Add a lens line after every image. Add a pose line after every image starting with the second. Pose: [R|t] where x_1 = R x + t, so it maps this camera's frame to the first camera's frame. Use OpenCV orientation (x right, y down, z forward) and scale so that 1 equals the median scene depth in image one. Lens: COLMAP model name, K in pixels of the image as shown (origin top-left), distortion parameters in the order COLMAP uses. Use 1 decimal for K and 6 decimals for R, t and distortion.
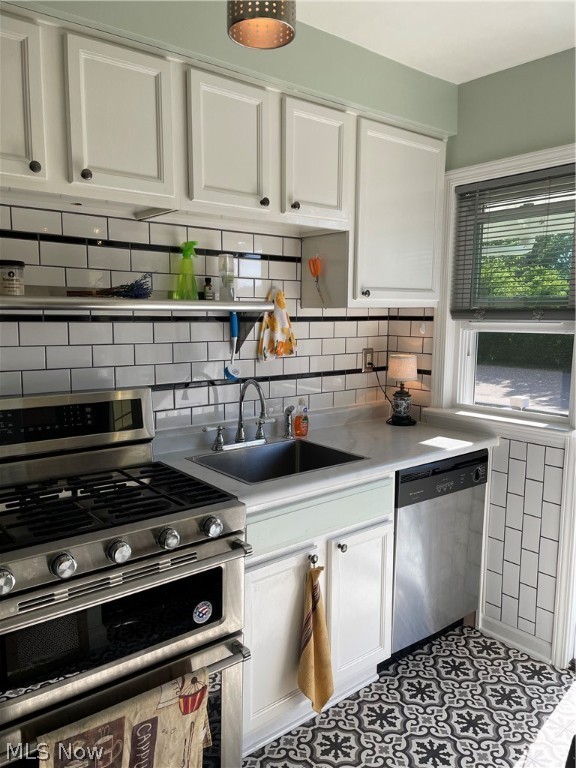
lens RADIAL K [[584.2, 0, 287.0], [0, 584.2, 386.8], [0, 0, 1]] dist [0.075439, -0.039166]
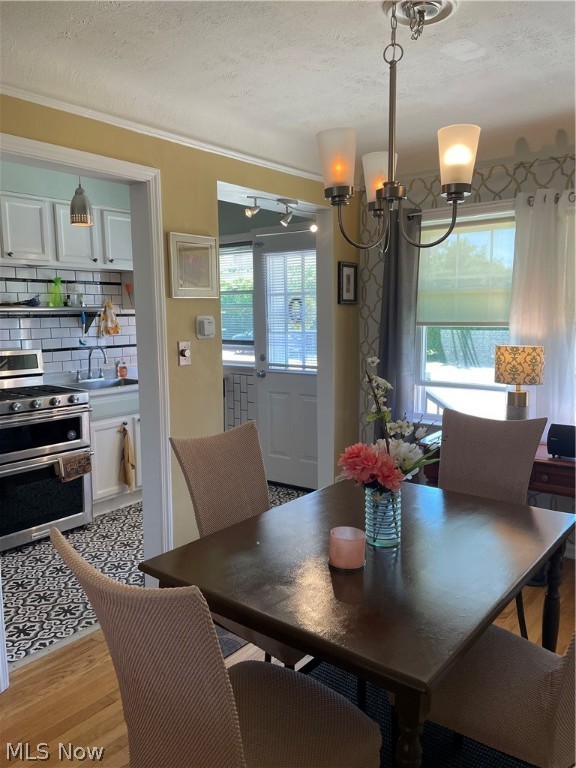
lens RADIAL K [[584.2, 0, 290.7], [0, 584.2, 379.5], [0, 0, 1]] dist [0.075439, -0.039166]
pose [[0.975637, -0.040838, 0.215555, 0.152900], [0.042514, 0.999091, -0.003142, 0.135055], [-0.215230, 0.012229, 0.976487, -1.082747]]
